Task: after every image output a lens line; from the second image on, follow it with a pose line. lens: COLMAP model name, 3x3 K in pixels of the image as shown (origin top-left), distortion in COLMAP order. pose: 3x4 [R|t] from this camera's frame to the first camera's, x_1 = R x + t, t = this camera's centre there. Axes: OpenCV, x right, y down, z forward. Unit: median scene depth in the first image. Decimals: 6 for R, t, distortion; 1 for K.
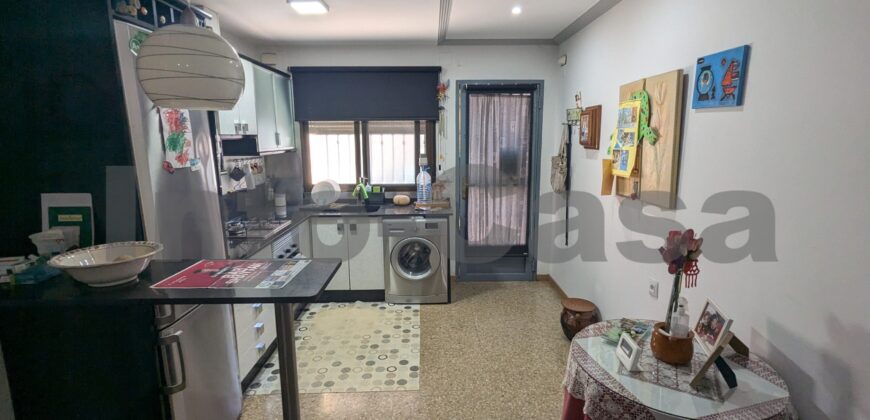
lens RADIAL K [[410.1, 0, 437.2], [0, 410.1, 209.0], [0, 0, 1]] dist [-0.002152, 0.000245]
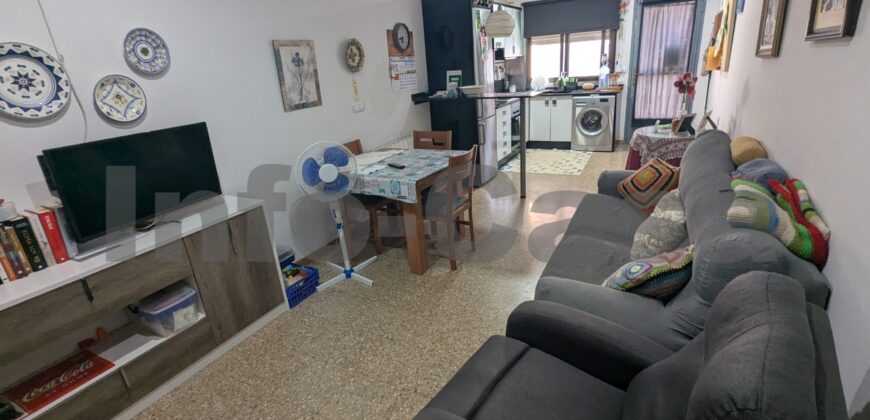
lens RADIAL K [[410.1, 0, 437.2], [0, 410.1, 209.0], [0, 0, 1]] dist [-0.002152, 0.000245]
pose [[0.875649, 0.108831, -0.470525, 0.199581], [-0.015707, 0.980181, 0.197482, 0.140687], [0.482692, -0.165535, 0.860004, -0.702088]]
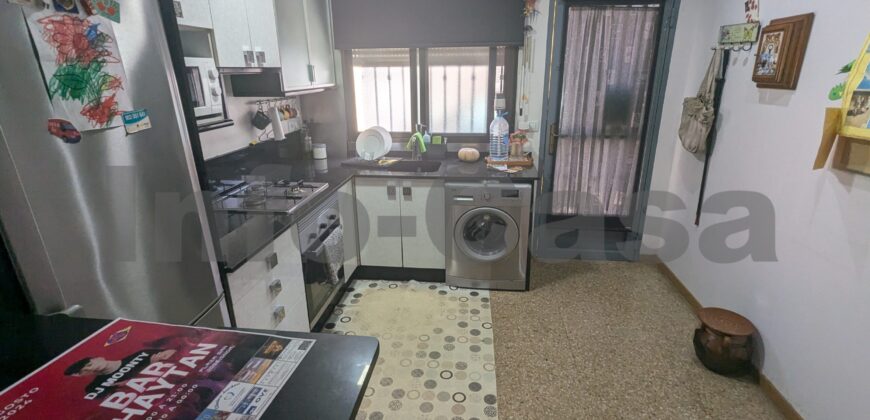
lens RADIAL K [[410.1, 0, 437.2], [0, 410.1, 209.0], [0, 0, 1]] dist [-0.002152, 0.000245]
pose [[0.991053, 0.038895, -0.127674, -0.045412], [-0.019054, 0.988028, 0.153096, -0.039393], [0.132100, -0.149293, 0.979929, 0.227174]]
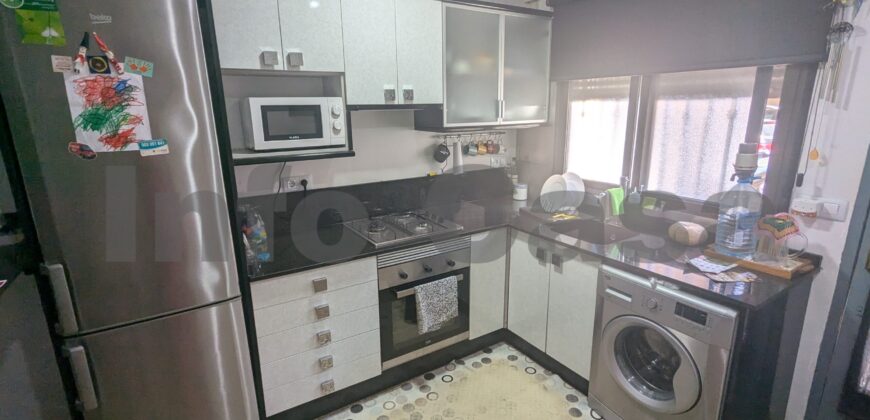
lens RADIAL K [[411.7, 0, 437.5], [0, 411.7, 208.7], [0, 0, 1]] dist [-0.000035, -0.000440]
pose [[0.524741, 0.204572, -0.826315, 0.170385], [-0.138109, 0.978293, 0.154493, -0.090632], [0.839984, 0.033052, 0.541604, 0.493938]]
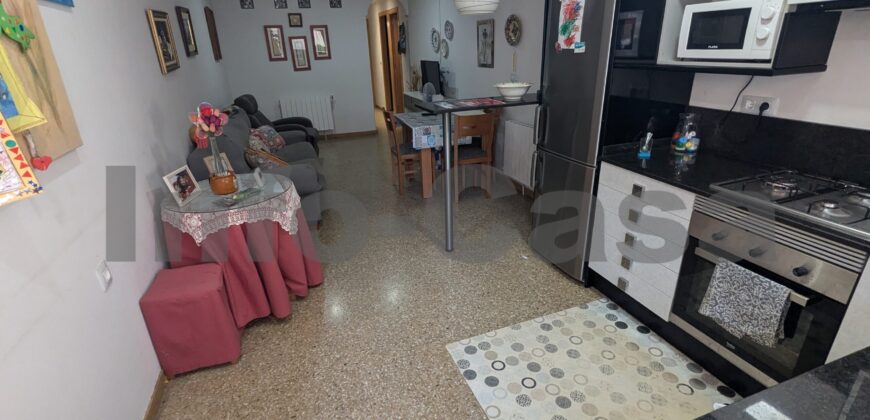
lens RADIAL K [[410.1, 0, 437.2], [0, 410.1, 209.0], [0, 0, 1]] dist [-0.002152, 0.000245]
pose [[-0.944152, 0.158148, -0.289077, 0.110411], [-0.018024, 0.851195, 0.524540, -0.157480], [0.329016, 0.500456, -0.800807, 0.988806]]
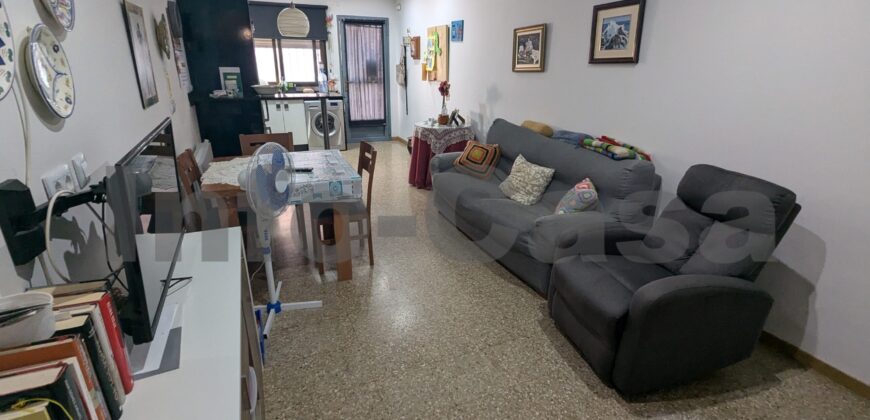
lens RADIAL K [[410.1, 0, 437.2], [0, 410.1, 209.0], [0, 0, 1]] dist [-0.002152, 0.000245]
pose [[0.920489, -0.115271, 0.373379, -0.292304], [0.046962, 0.981209, 0.187148, 0.162213], [-0.387936, -0.154733, 0.908605, -0.780852]]
